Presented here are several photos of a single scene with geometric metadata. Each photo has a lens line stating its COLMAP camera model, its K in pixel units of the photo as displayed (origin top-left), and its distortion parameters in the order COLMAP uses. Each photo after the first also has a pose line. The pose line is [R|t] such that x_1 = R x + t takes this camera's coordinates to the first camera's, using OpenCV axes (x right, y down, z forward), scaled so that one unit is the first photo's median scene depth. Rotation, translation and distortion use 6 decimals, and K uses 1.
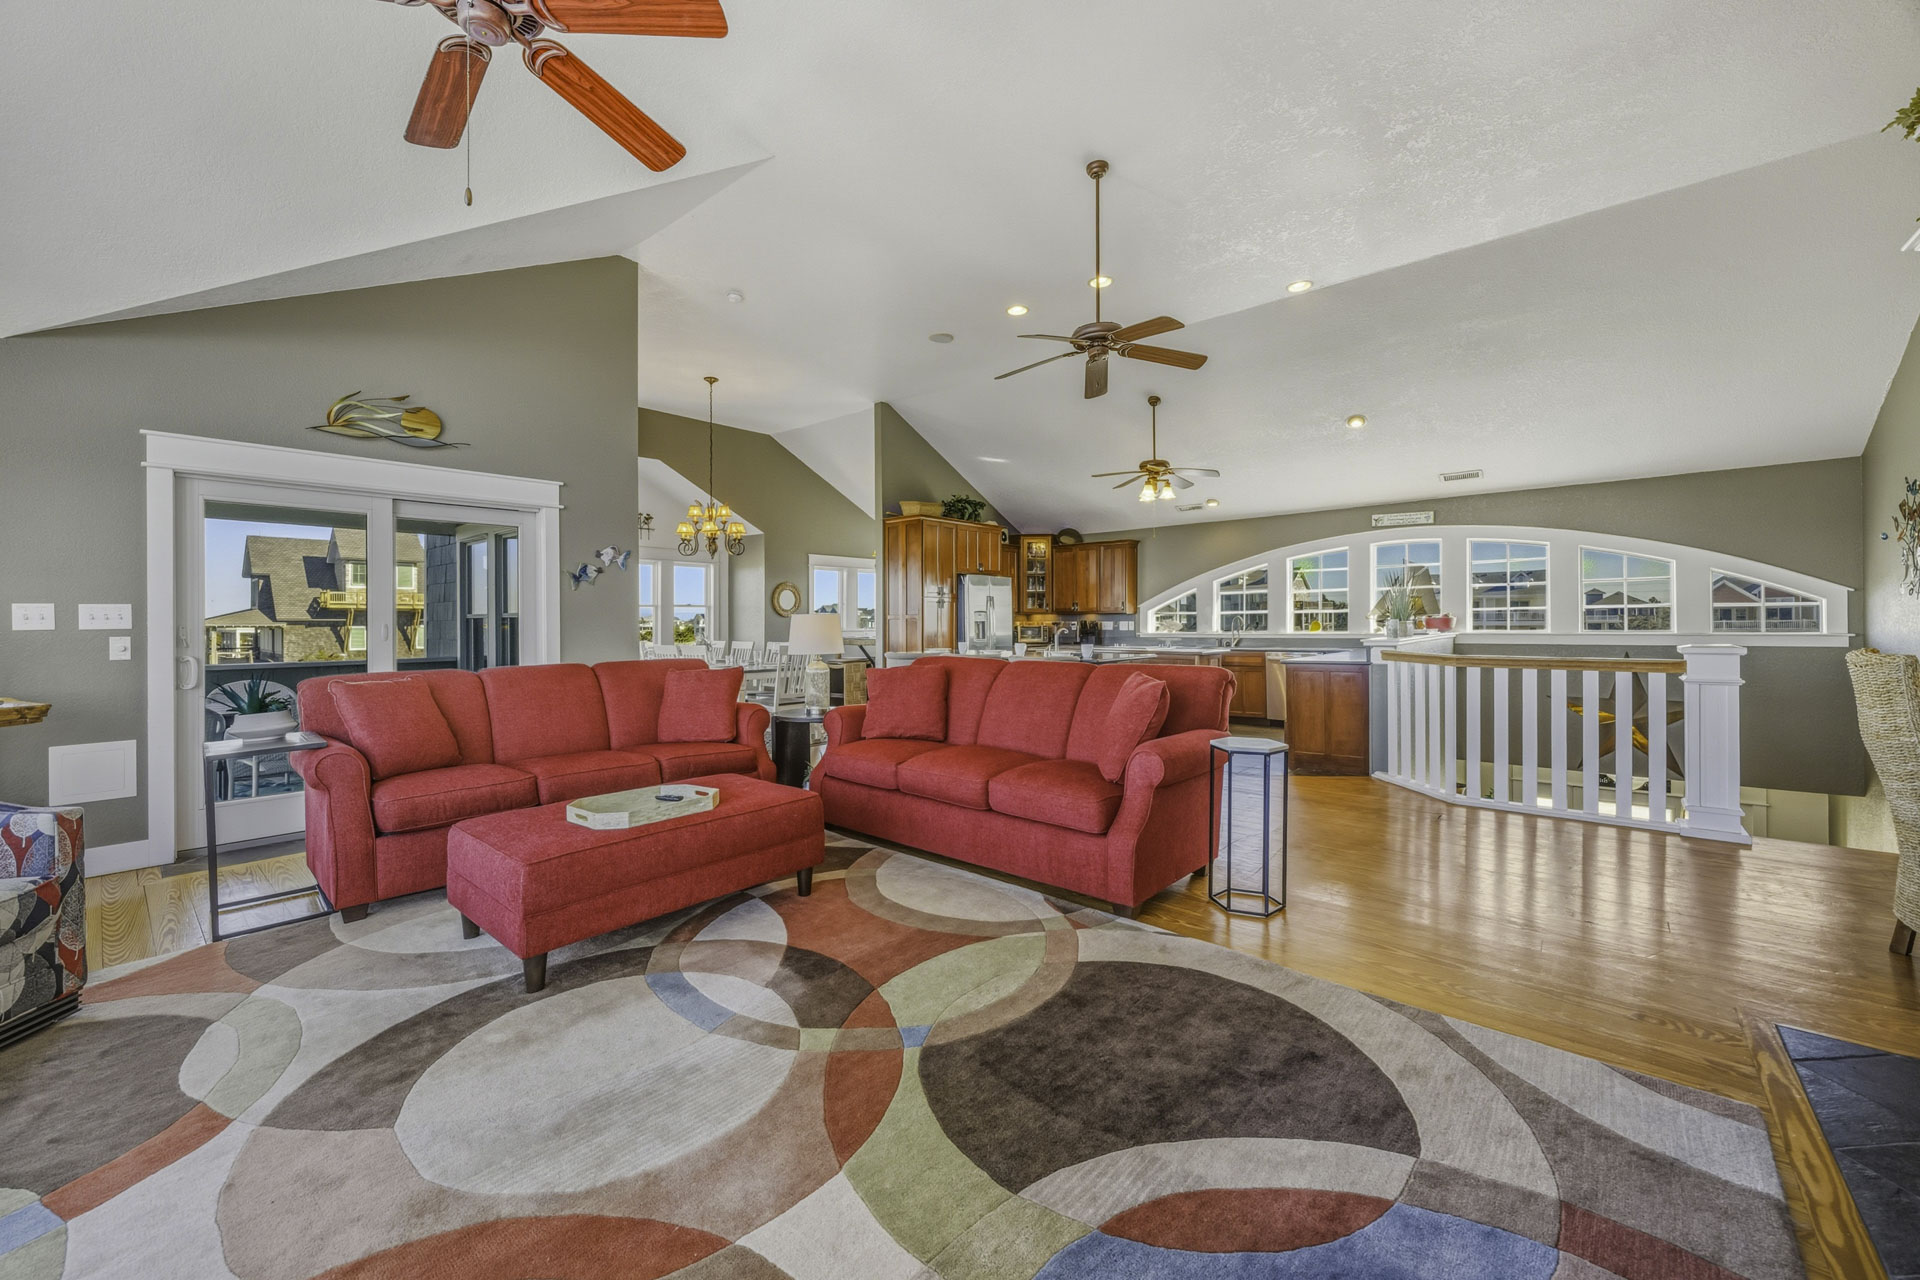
lens RADIAL K [[741.5, 0, 949.5], [0, 741.5, 621.9], [0, 0, 1]] dist [-0.003463, -0.000226]
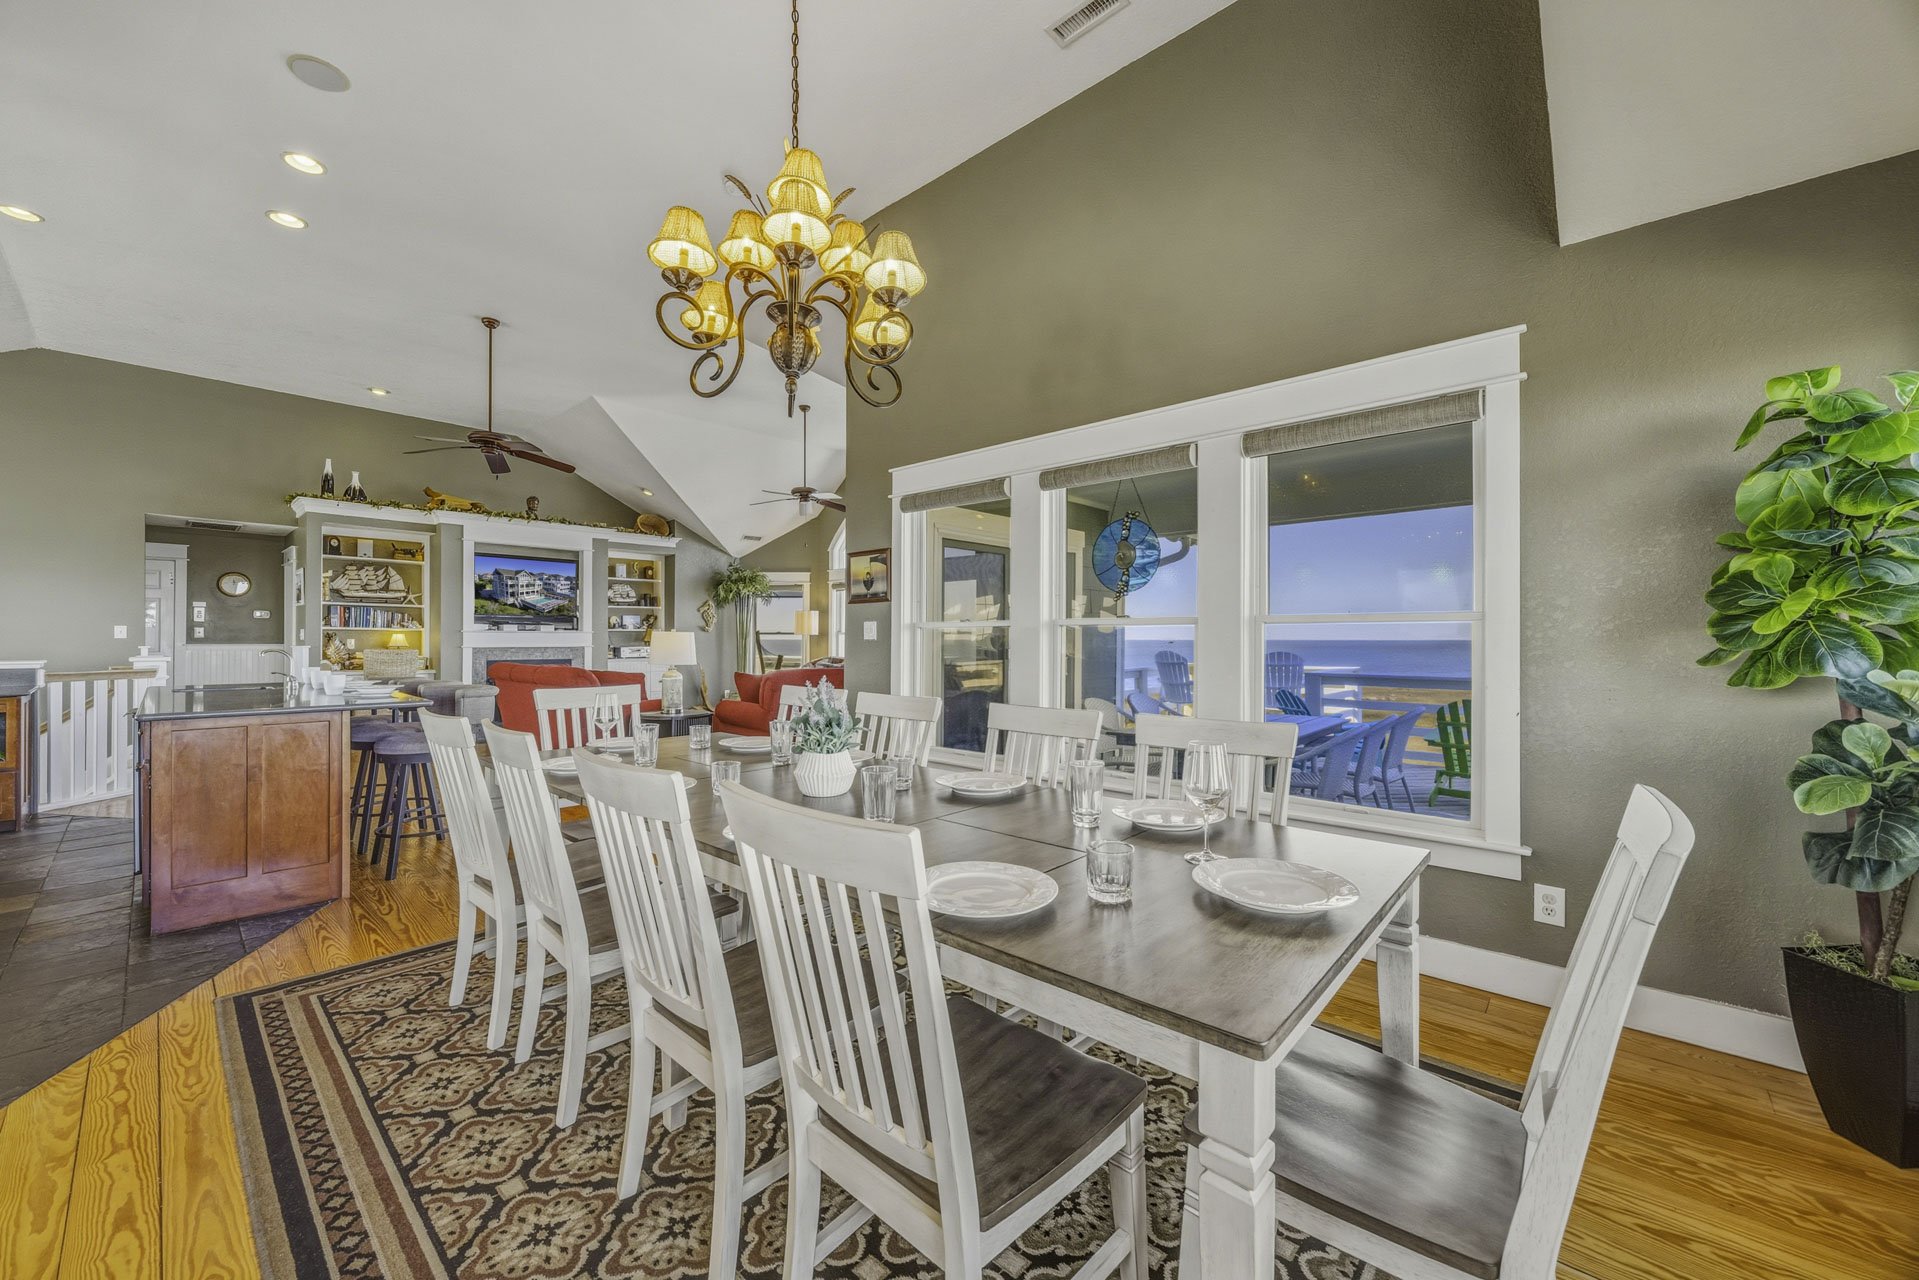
lens RADIAL K [[733.1, 0, 949.2], [0, 733.1, 631.6], [0, 0, 1]] dist [0.001653, -0.000035]
pose [[-0.999596, 0.005849, 0.027799, -0.383865], [0.005605, 0.999945, -0.008858, 0.001145], [-0.027850, -0.008699, -0.999574, 1.268338]]
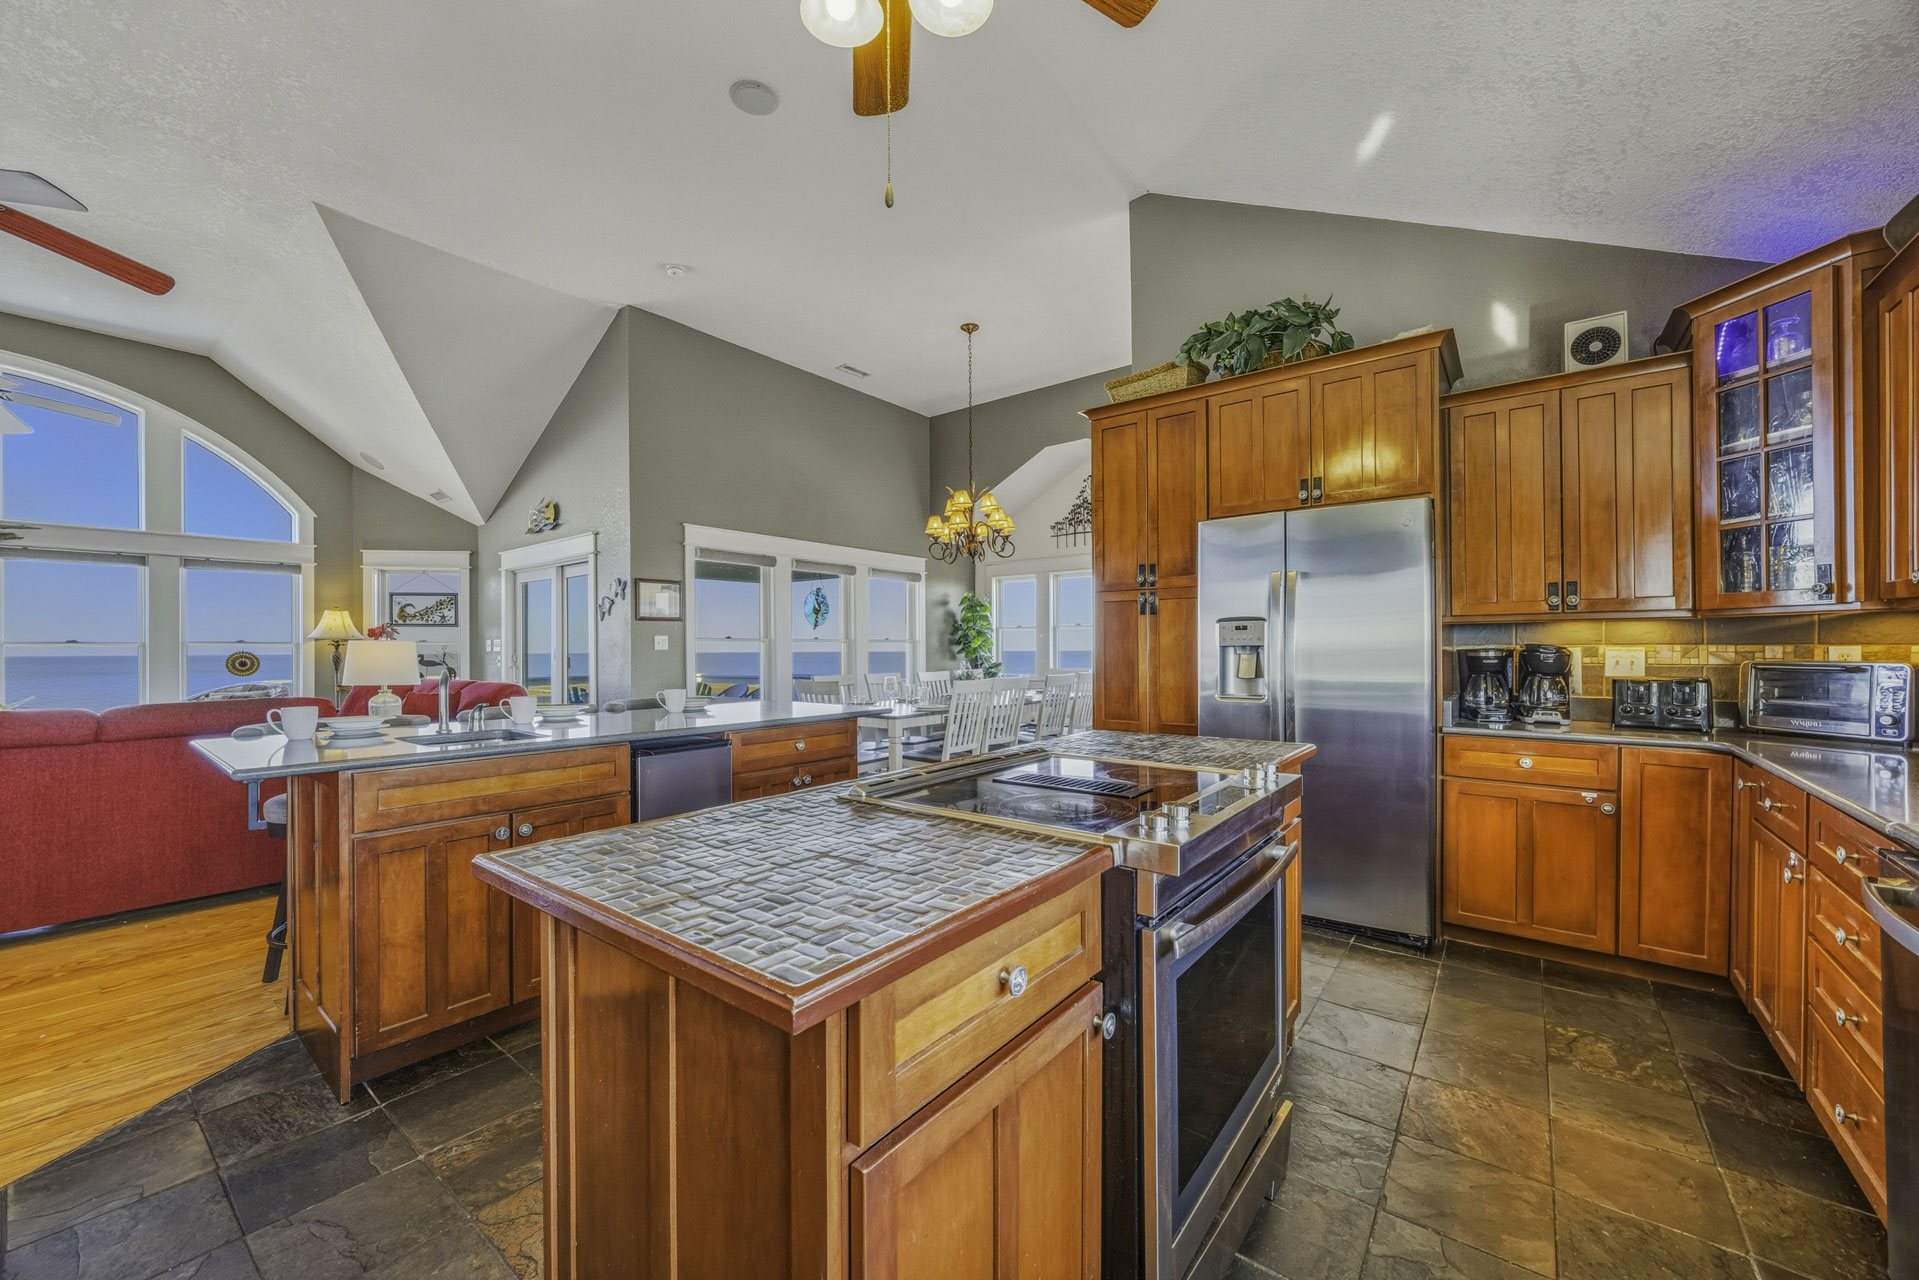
lens RADIAL K [[728.7, 0, 955.1], [0, 728.7, 650.6], [0, 0, 1]] dist [-0.002562, -0.000584]
pose [[0.055879, 0.008929, -0.998398, 0.431233], [0.003878, 0.999951, 0.009160, -0.002835], [0.998430, -0.004384, 0.055841, 0.950887]]
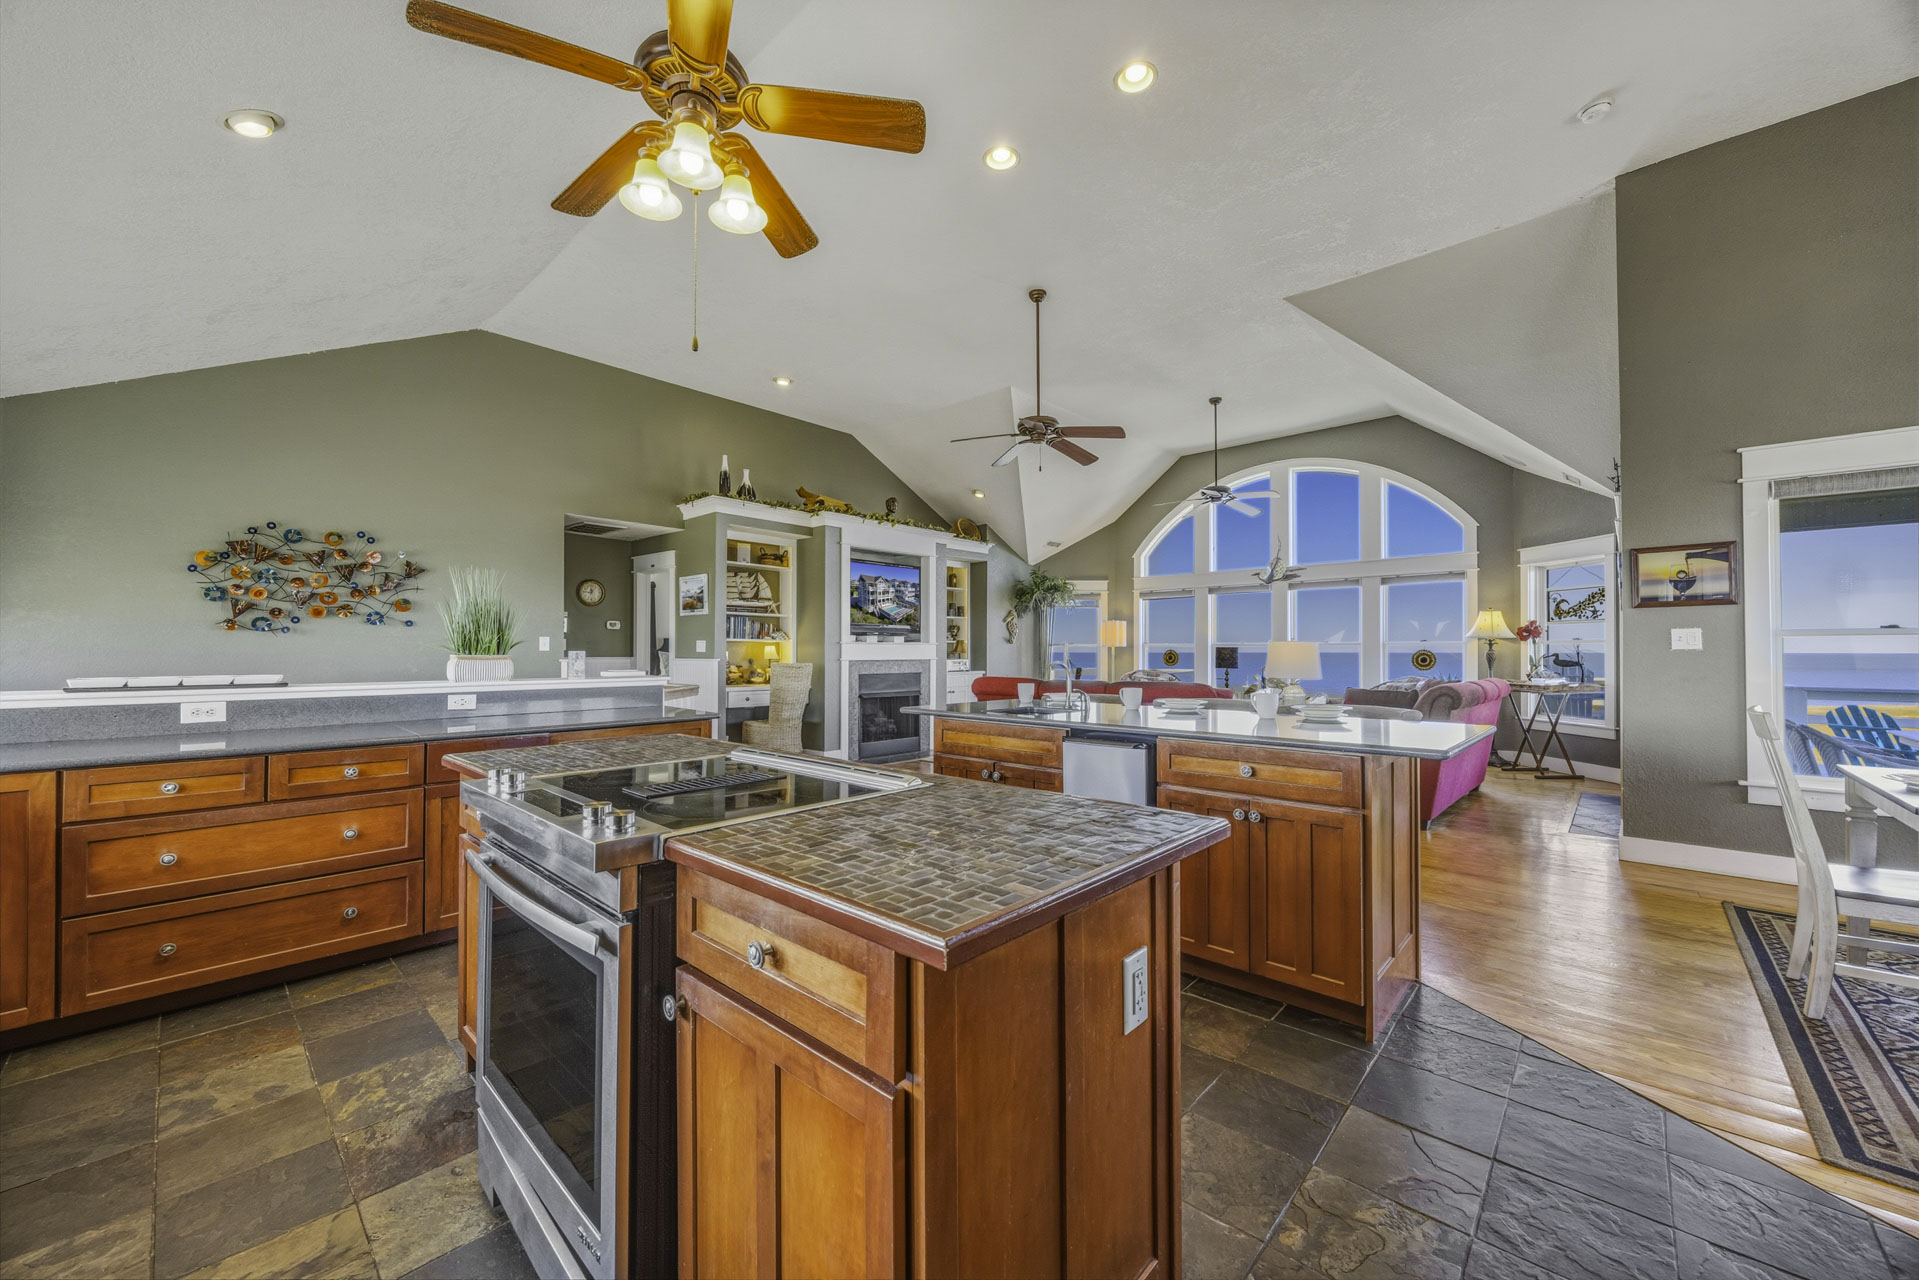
lens RADIAL K [[723.8, 0, 955.8], [0, 723.8, 640.0], [0, 0, 1]] dist [-0.005775, 0.000306]
pose [[-0.999595, 0.007935, 0.027344, 0.164238], [0.007545, 0.999869, -0.014343, -0.001159], [-0.027454, -0.014131, -0.999523, 1.190043]]
